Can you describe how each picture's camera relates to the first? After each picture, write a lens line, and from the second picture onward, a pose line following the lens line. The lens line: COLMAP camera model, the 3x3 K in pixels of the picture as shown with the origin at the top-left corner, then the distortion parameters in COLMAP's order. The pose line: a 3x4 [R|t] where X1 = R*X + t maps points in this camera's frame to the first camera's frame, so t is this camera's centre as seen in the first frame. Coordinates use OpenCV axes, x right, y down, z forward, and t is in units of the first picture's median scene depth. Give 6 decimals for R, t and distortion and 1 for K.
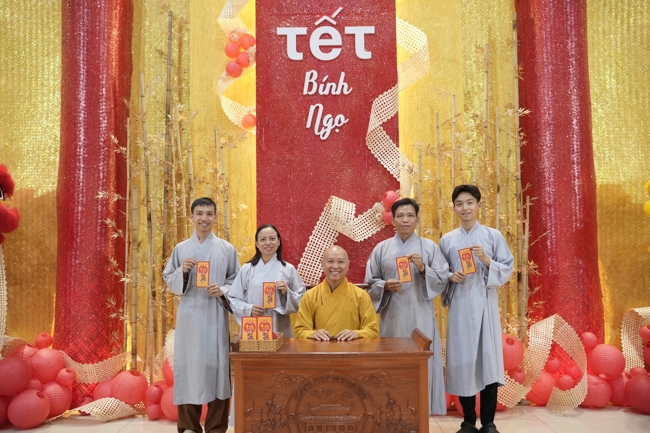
lens RADIAL K [[650.3, 0, 322.5], [0, 650.3, 210.7], [0, 0, 1]] dist [-0.015832, 0.000000]
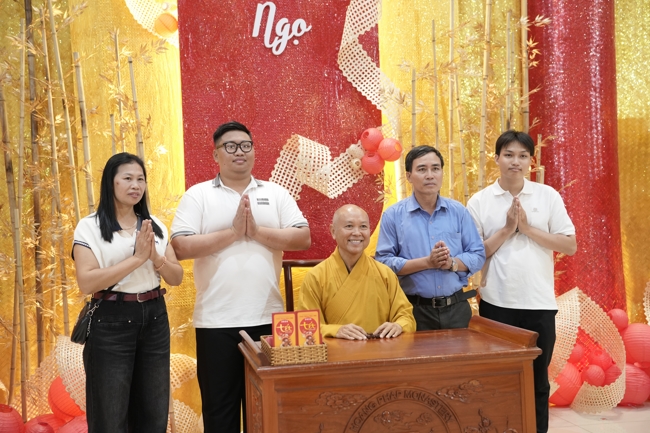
lens RADIAL K [[830.0, 0, 326.6], [0, 830.0, 210.3], [0, 0, 1]] dist [0.176361, 0.000000]
pose [[0.969906, -0.022272, 0.242459, -0.169452], [0.007343, 0.998030, 0.062302, 0.002830], [-0.243369, -0.058647, 0.968159, 0.100232]]
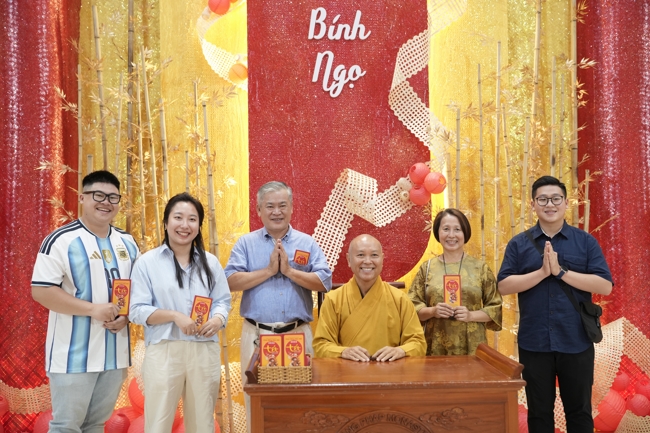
lens RADIAL K [[722.1, 0, 325.0], [0, 722.1, 210.3], [0, 0, 1]] dist [0.057933, 0.000000]
pose [[0.998061, 0.000814, 0.062232, -0.063680], [-0.002711, 0.999534, 0.030416, 0.000765], [-0.062178, -0.030525, 0.997598, 0.123514]]
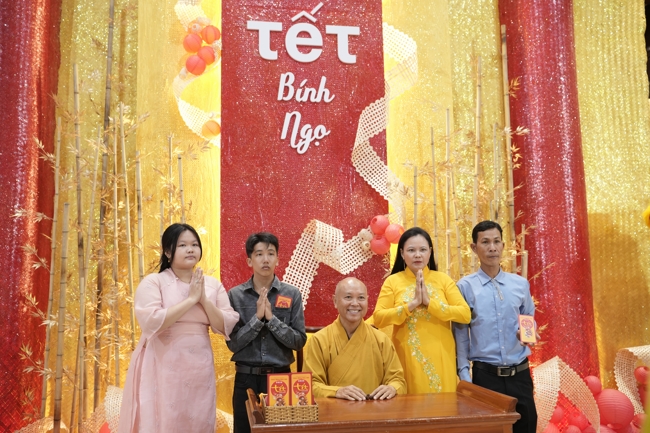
lens RADIAL K [[650.3, 0, 325.2], [0, 650.3, 209.7], [0, 0, 1]] dist [-0.015832, 0.000000]
pose [[0.982541, 0.020887, 0.184872, -0.122413], [-0.009638, 0.998058, -0.061542, 0.015451], [-0.185799, 0.058686, 0.980834, 0.166638]]
